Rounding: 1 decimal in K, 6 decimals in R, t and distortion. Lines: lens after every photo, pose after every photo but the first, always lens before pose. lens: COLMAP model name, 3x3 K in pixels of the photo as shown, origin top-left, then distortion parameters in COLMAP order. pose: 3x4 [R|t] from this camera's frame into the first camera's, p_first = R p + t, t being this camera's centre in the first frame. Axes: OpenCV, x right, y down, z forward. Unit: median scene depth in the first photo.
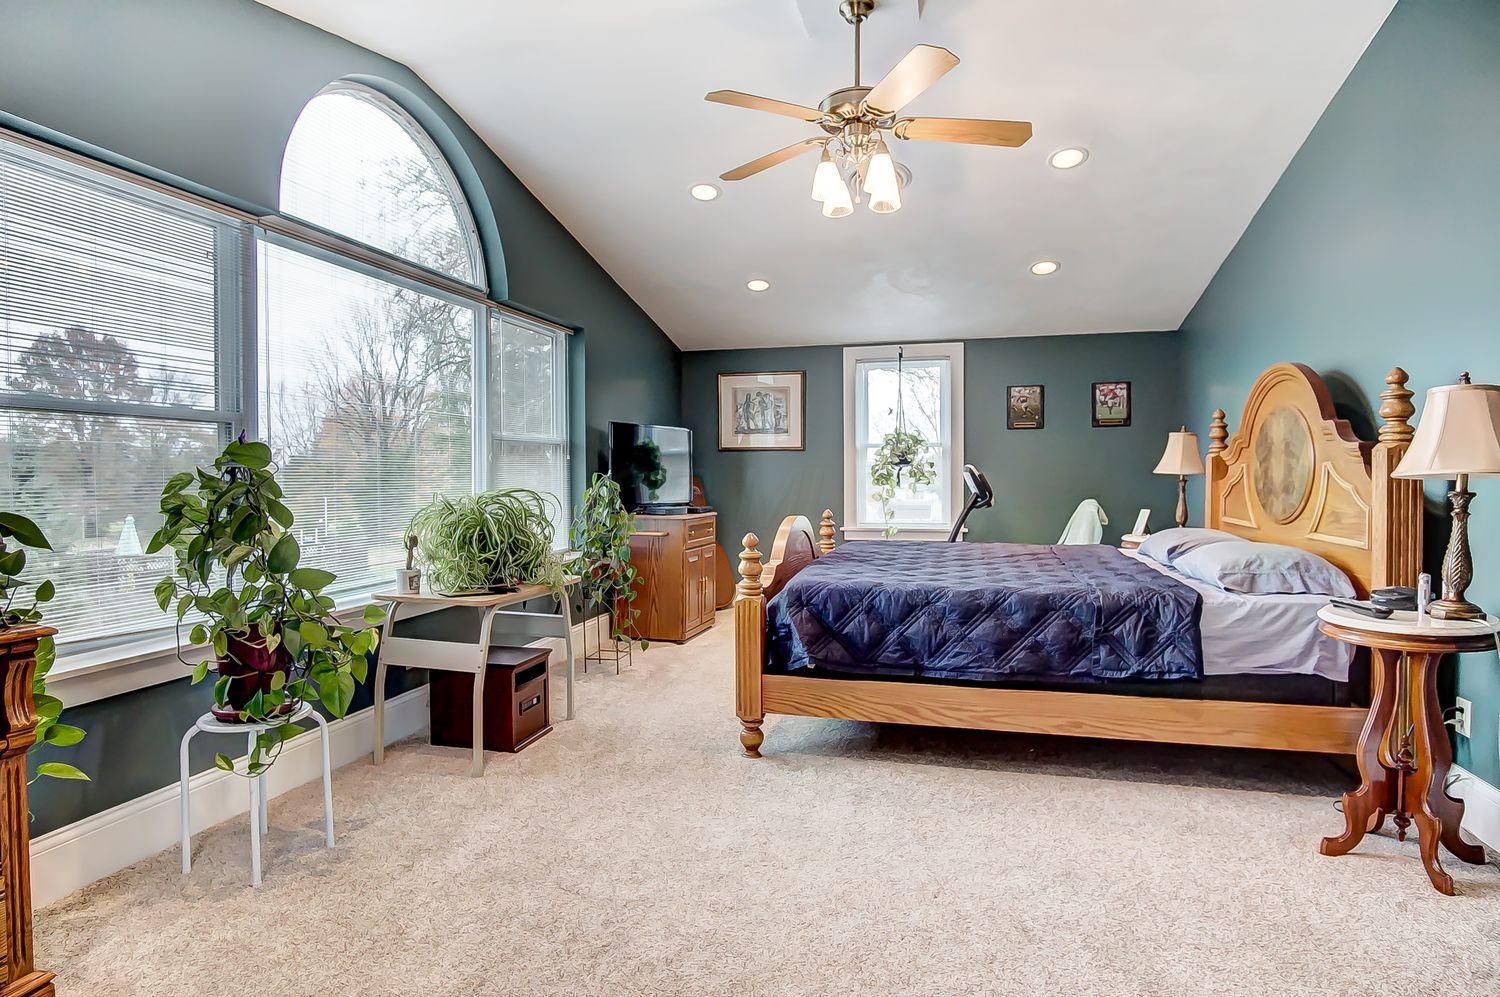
lens RADIAL K [[827.5, 0, 750.0], [0, 827.5, 498.5], [0, 0, 1]] dist [-0.020259, 0.004767]
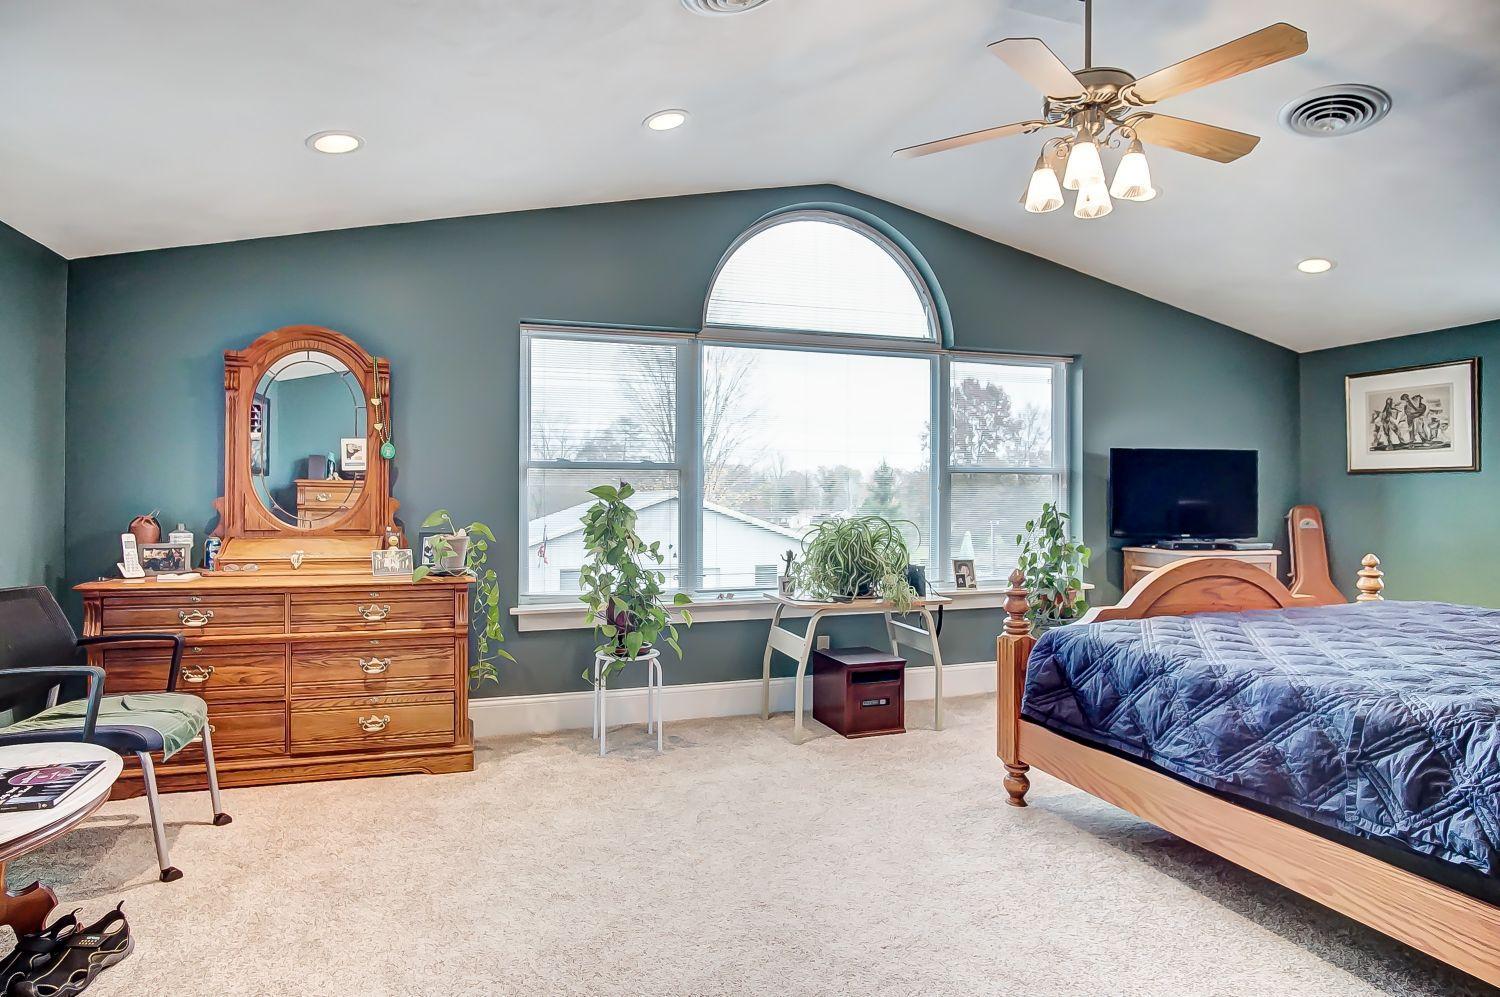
lens RADIAL K [[827.5, 0, 750.0], [0, 827.5, 498.5], [0, 0, 1]] dist [-0.020259, 0.004767]
pose [[0.551086, 0.004589, -0.834436, 0.664518], [-0.026931, 0.999562, -0.012290, -0.020919], [0.834014, 0.029245, 0.550968, 0.223462]]
